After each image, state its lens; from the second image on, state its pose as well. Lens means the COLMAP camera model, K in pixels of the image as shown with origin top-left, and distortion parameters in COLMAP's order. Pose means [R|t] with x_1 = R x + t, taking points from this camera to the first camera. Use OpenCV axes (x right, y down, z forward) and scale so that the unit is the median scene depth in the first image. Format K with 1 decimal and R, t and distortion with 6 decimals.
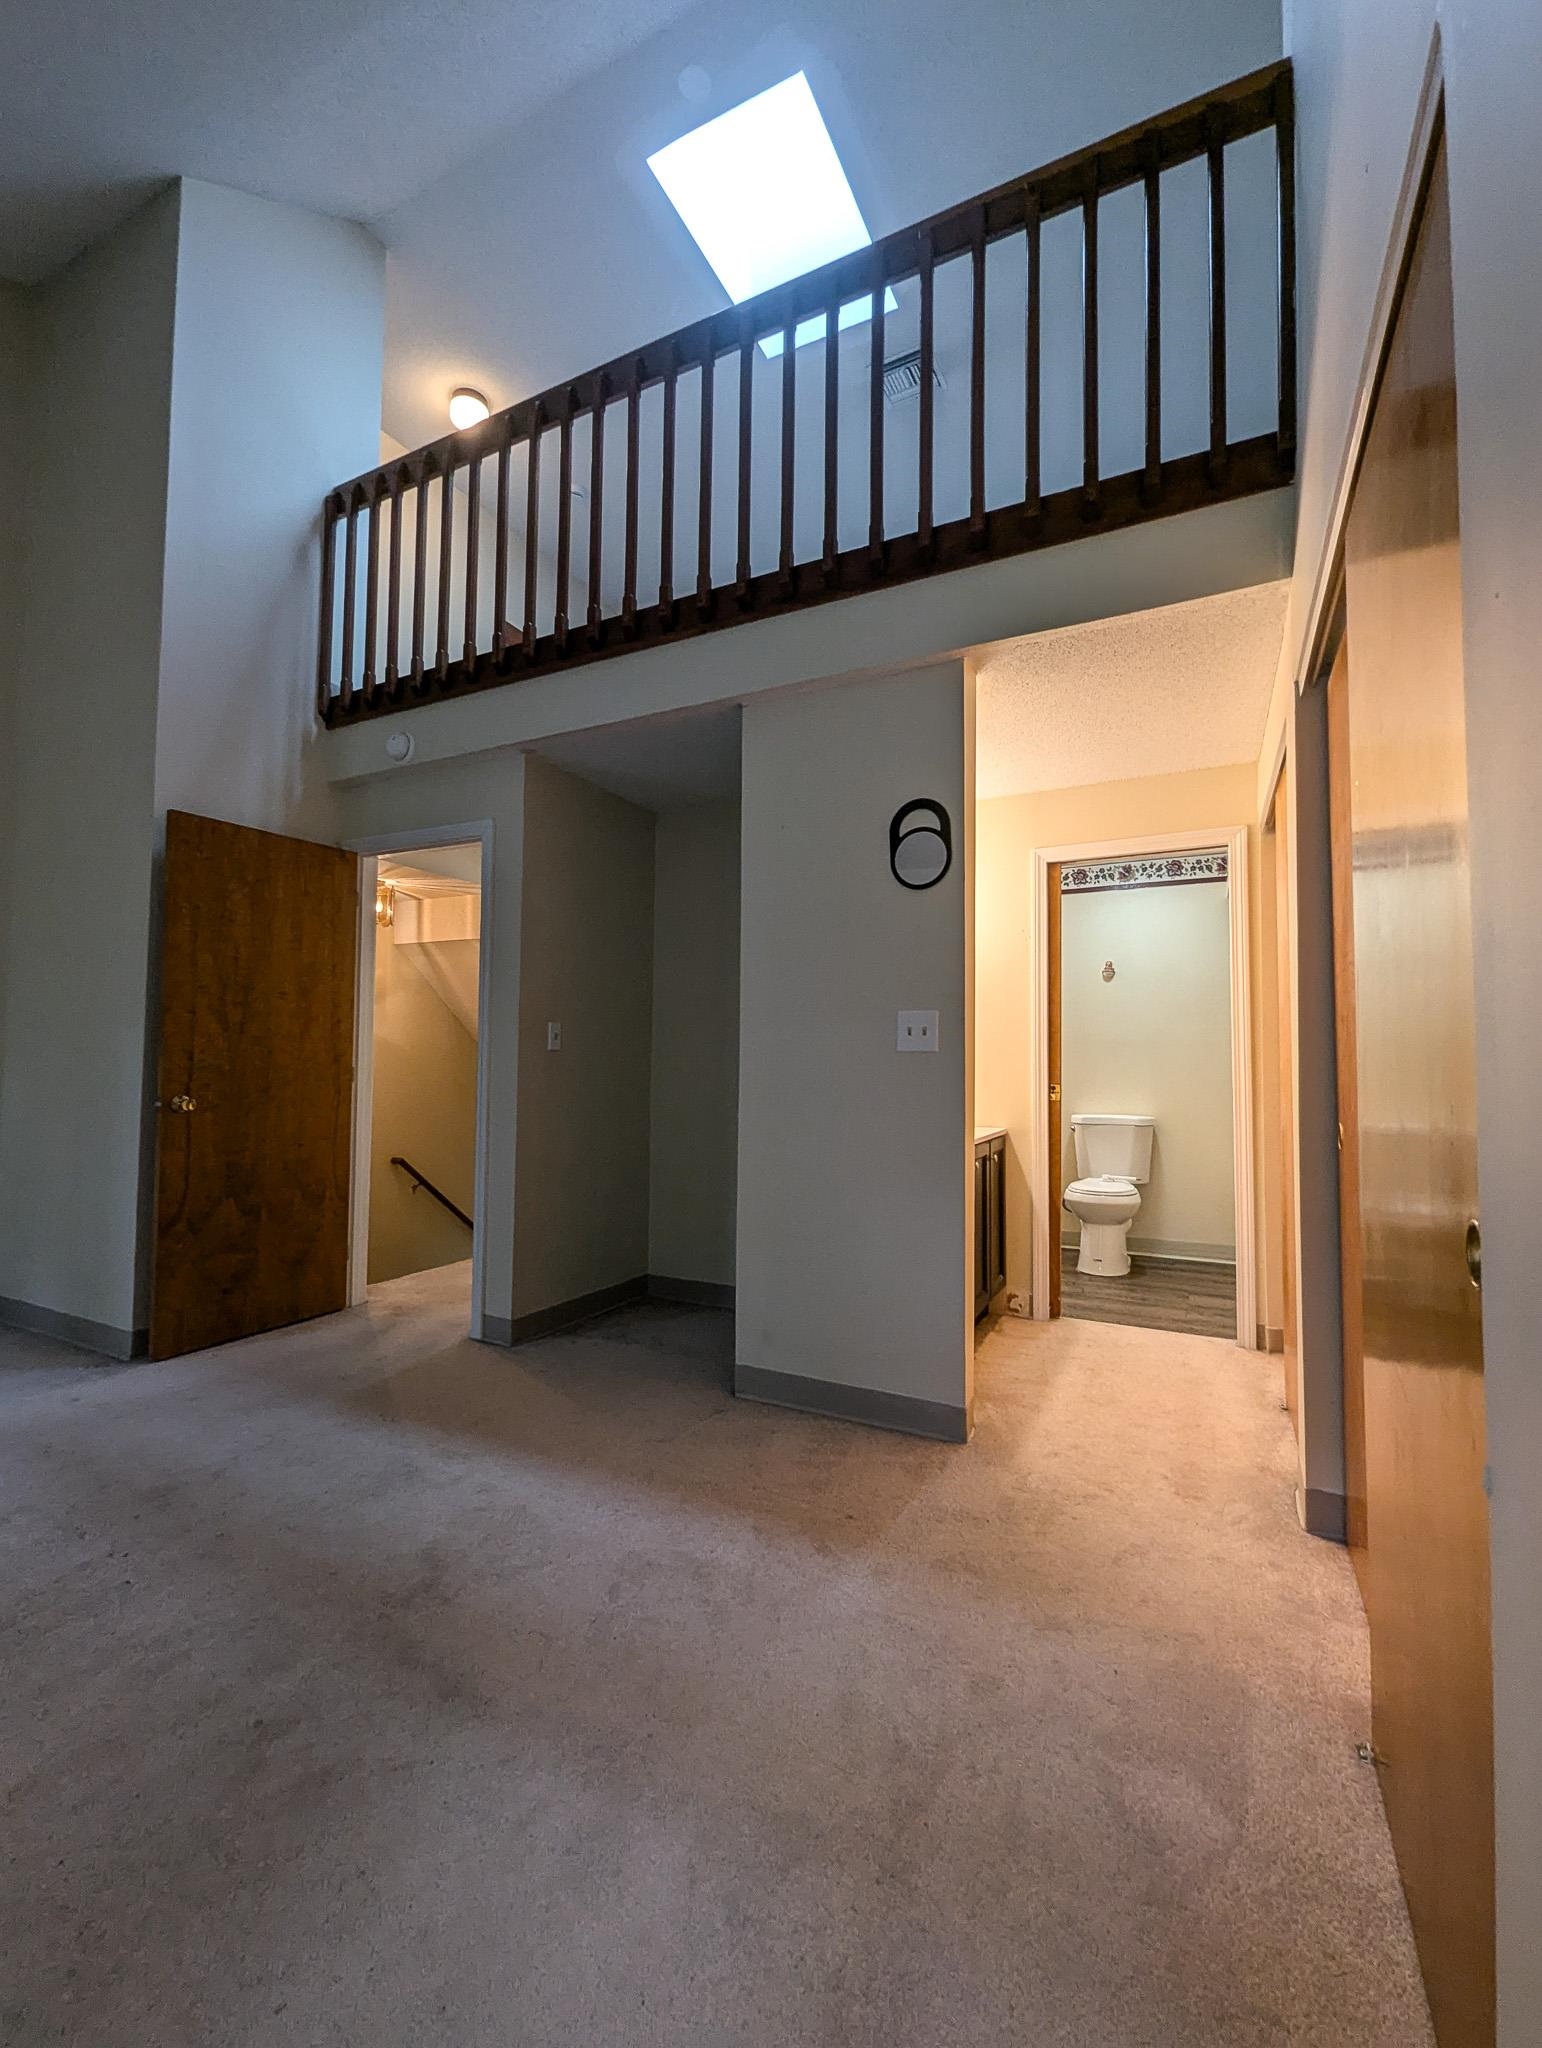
lens RADIAL K [[854.4, 0, 774.2], [0, 854.4, 1025.9], [0, 0, 1]] dist [-0.000699, -0.000040]
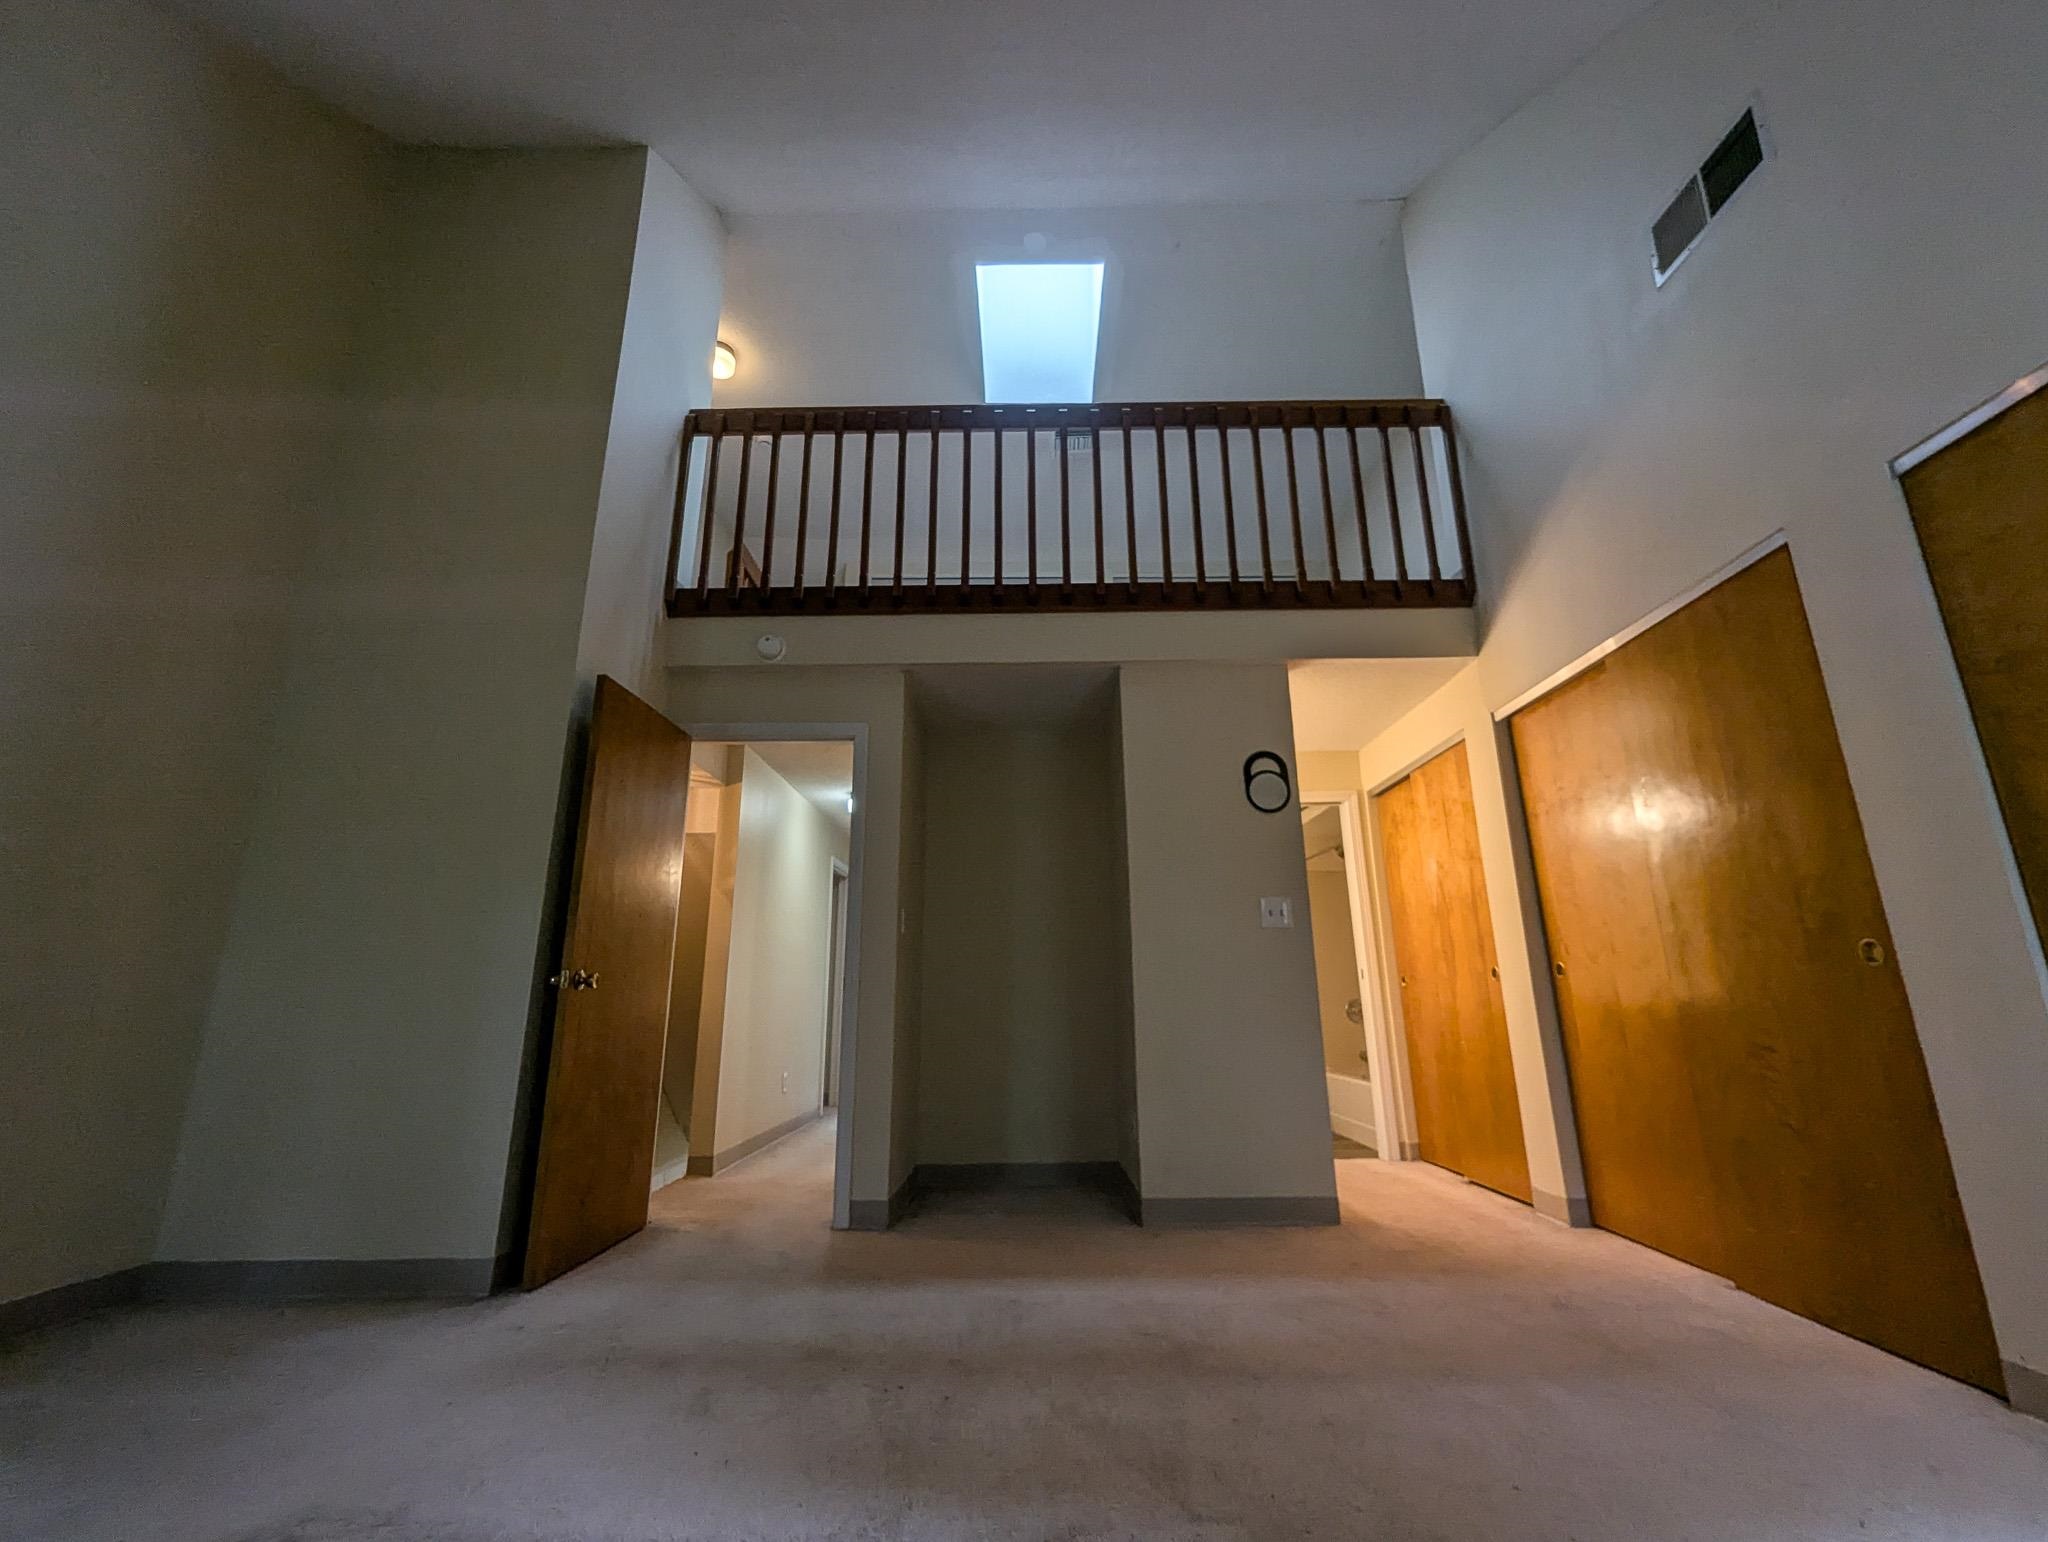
lens RADIAL K [[854.4, 0, 1024.5], [0, 854.4, 779.7], [0, 0, 1]] dist [-0.000699, -0.000040]
pose [[0.893687, 0.095912, 0.438321, -0.777531], [0.001617, 0.976192, -0.216904, 0.089964], [-0.448689, 0.194553, 0.872254, -0.065907]]
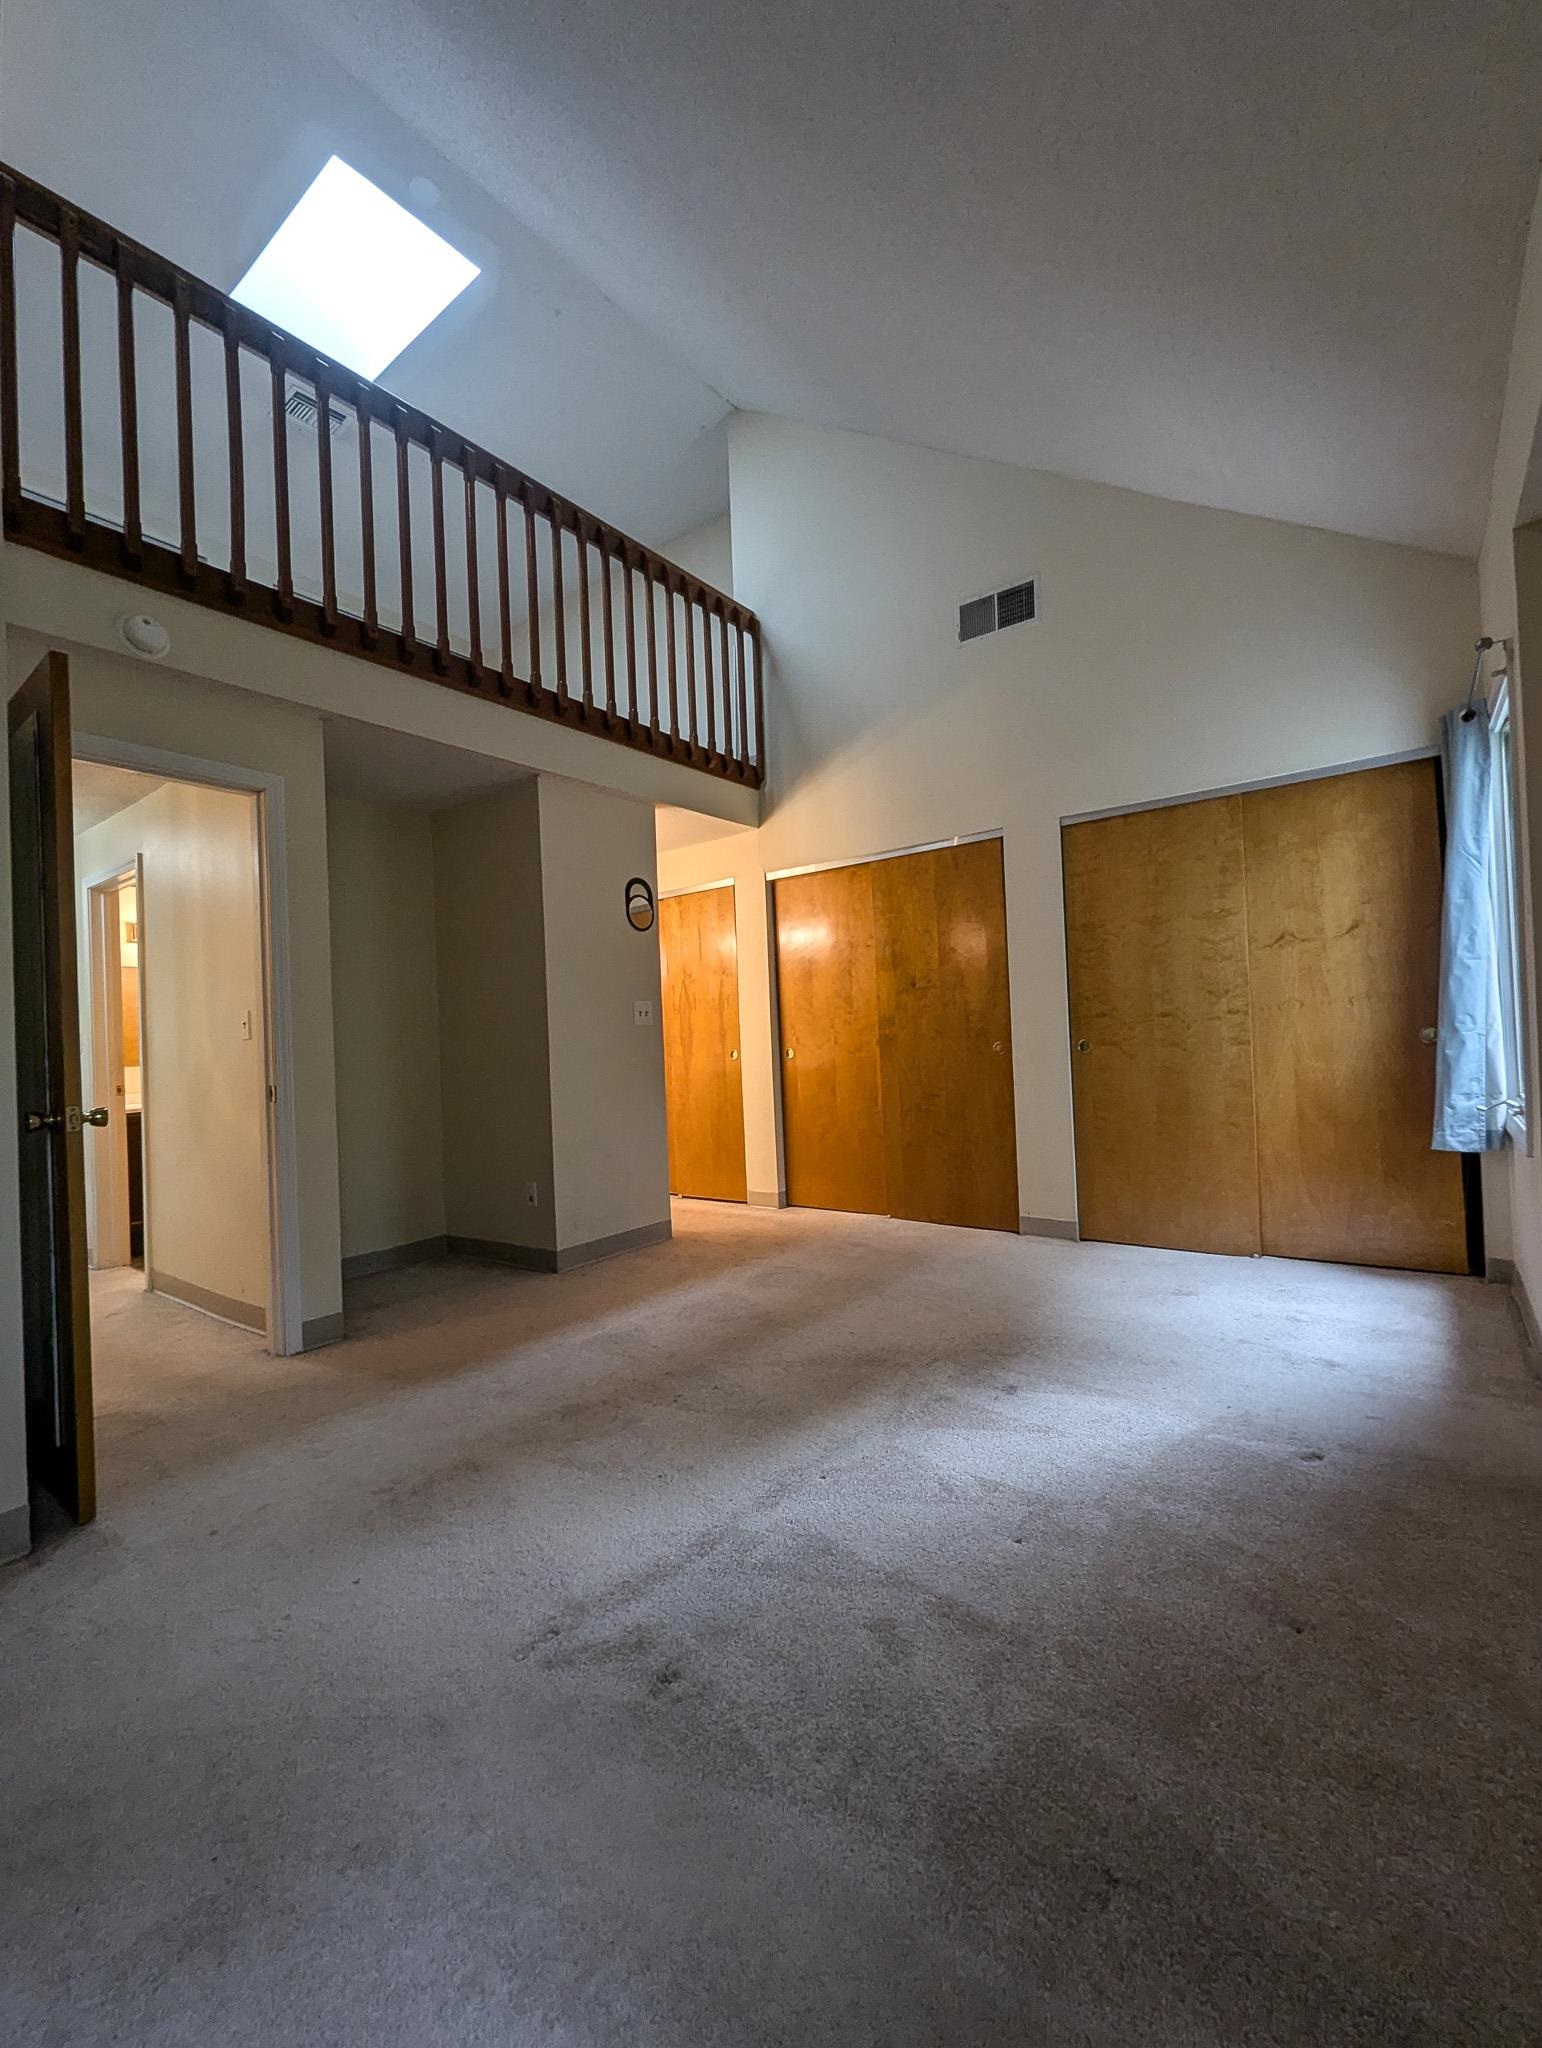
lens RADIAL K [[854.4, 0, 774.2], [0, 854.4, 1025.9], [0, 0, 1]] dist [-0.000699, -0.000040]
pose [[0.173310, -0.002726, 0.984864, -1.386621], [0.007730, 0.999969, 0.001407, 0.028772], [-0.984837, 0.007369, 0.173326, 0.416155]]
